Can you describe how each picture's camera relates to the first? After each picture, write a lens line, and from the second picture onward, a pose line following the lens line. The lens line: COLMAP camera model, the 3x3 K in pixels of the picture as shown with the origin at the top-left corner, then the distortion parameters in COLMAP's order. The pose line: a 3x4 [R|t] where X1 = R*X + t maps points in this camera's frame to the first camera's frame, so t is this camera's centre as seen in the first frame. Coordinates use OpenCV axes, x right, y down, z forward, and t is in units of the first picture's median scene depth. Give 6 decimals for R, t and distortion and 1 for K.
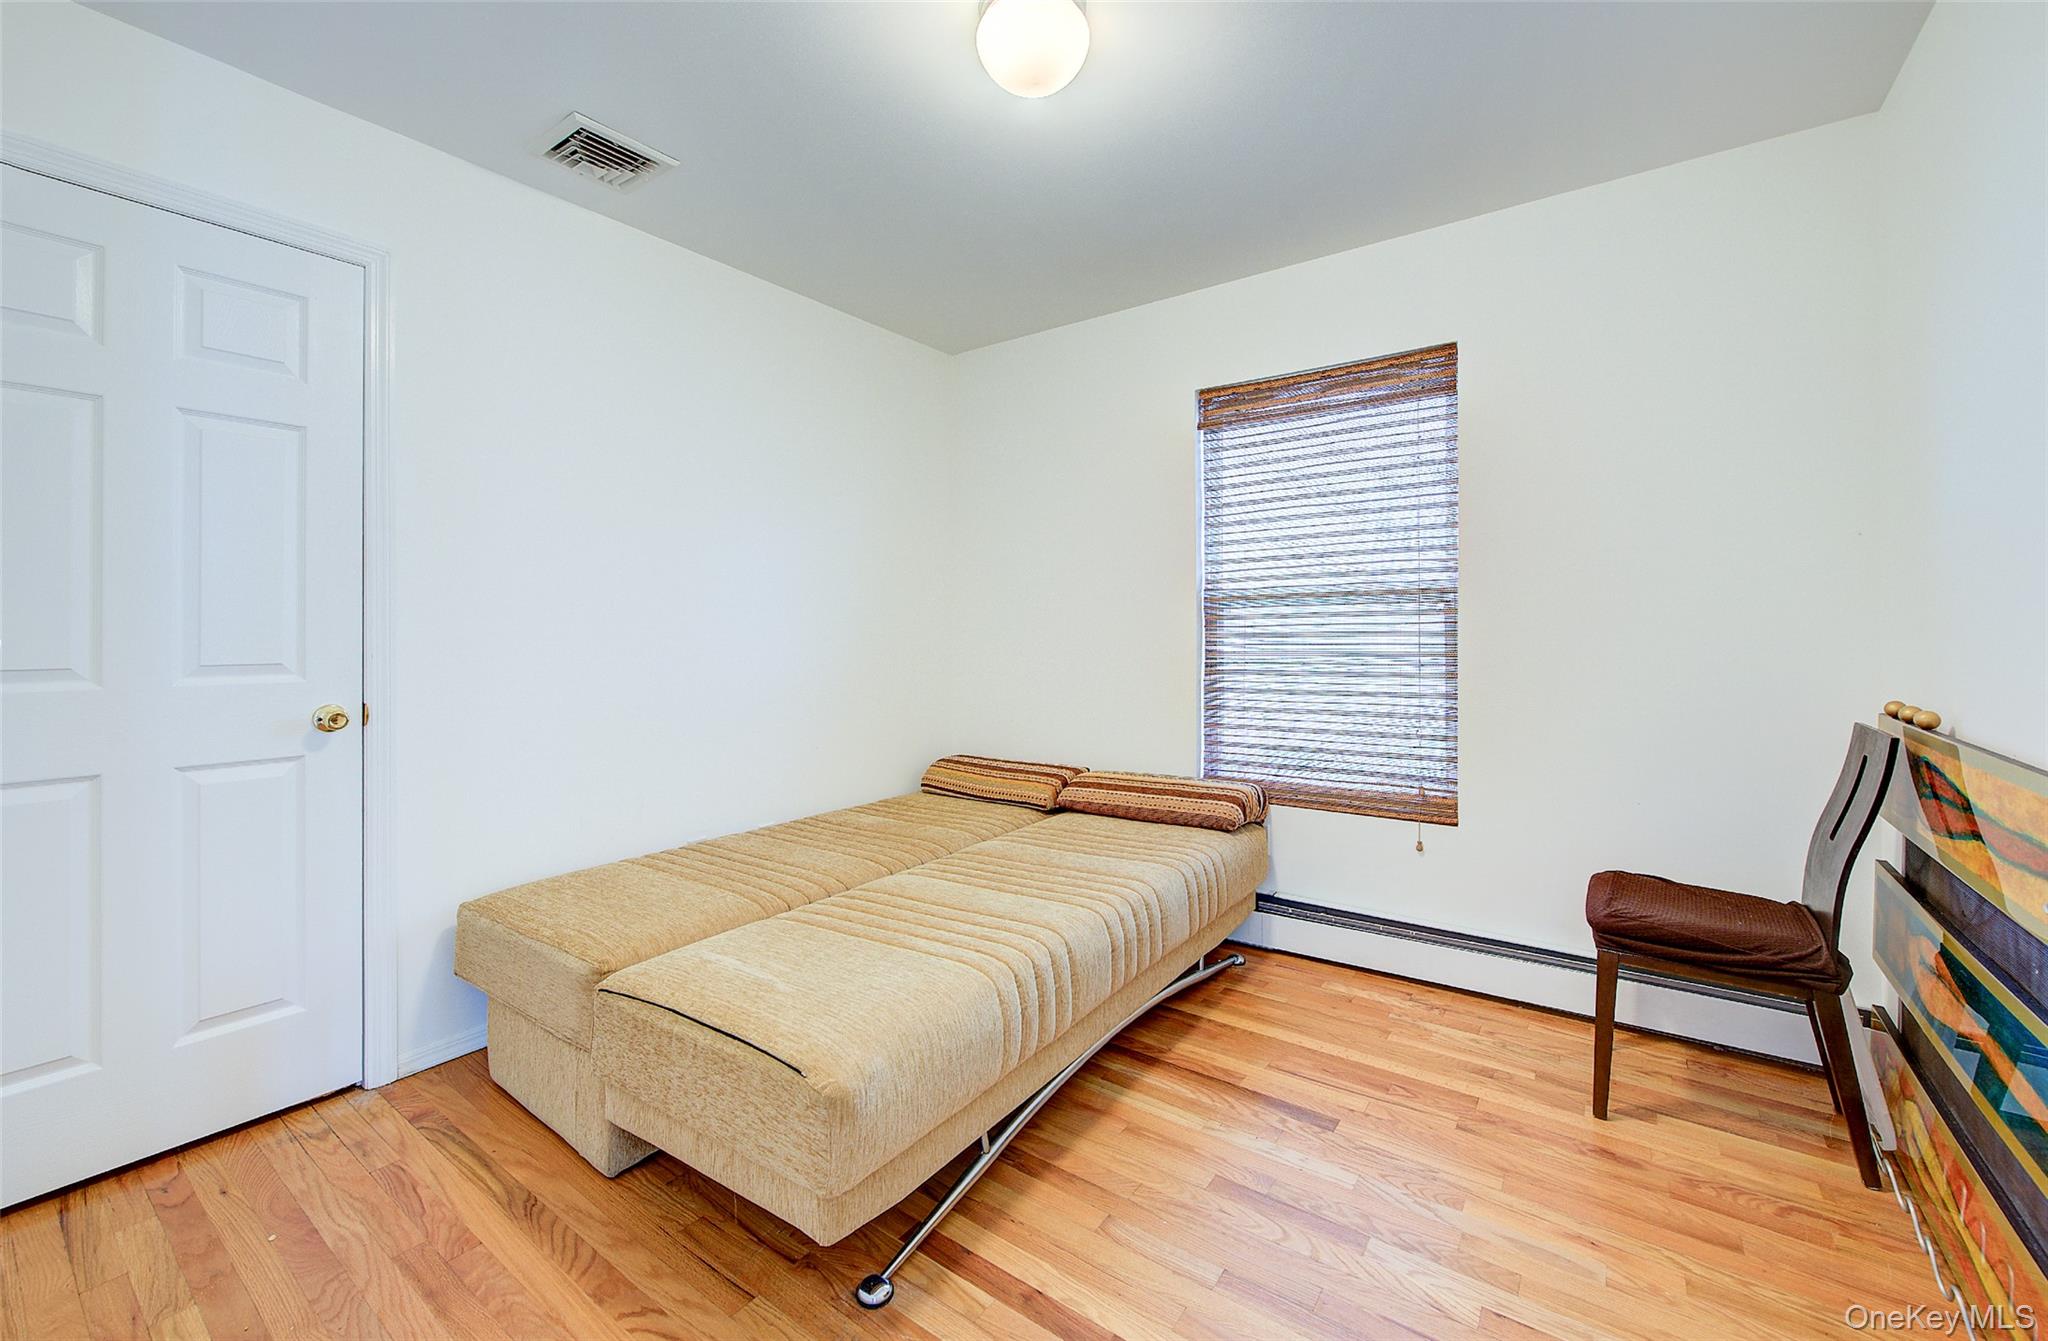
lens RADIAL K [[816.2, 0, 1057.8], [0, 816.2, 624.3], [0, 0, 1]] dist [-0.000552, -0.000187]
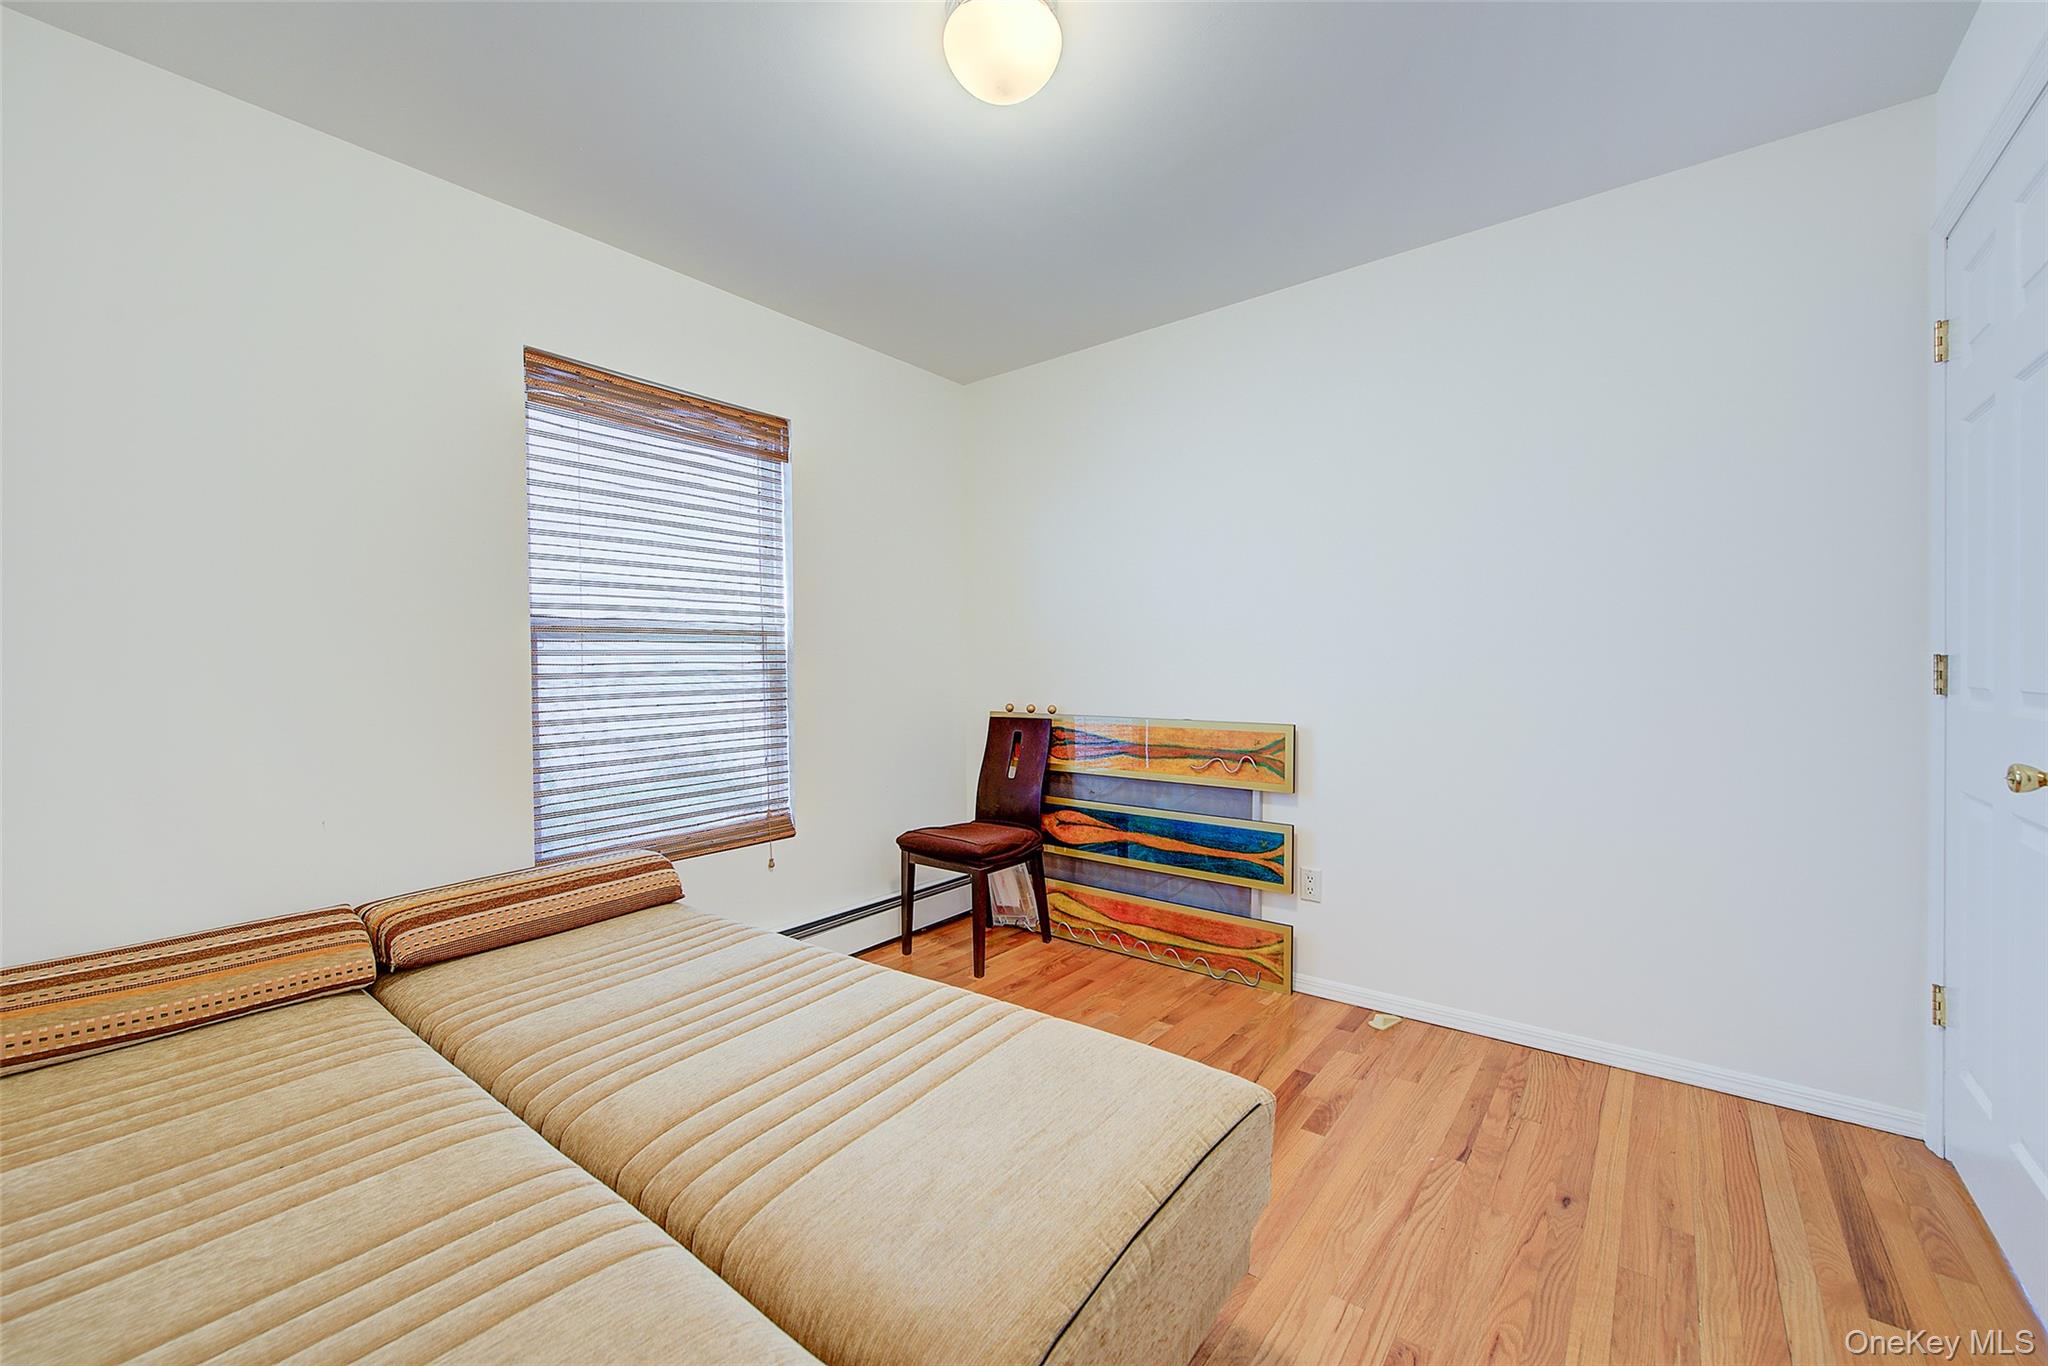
lens RADIAL K [[825.2, 0, 1026.7], [0, 825.2, 670.5], [0, 0, 1]] dist [0.009346, -0.005105]
pose [[0.052206, -0.006030, 0.998618, -0.650164], [-0.002916, 0.999977, 0.006191, 0.001743], [-0.998632, -0.003235, 0.052187, 0.585970]]
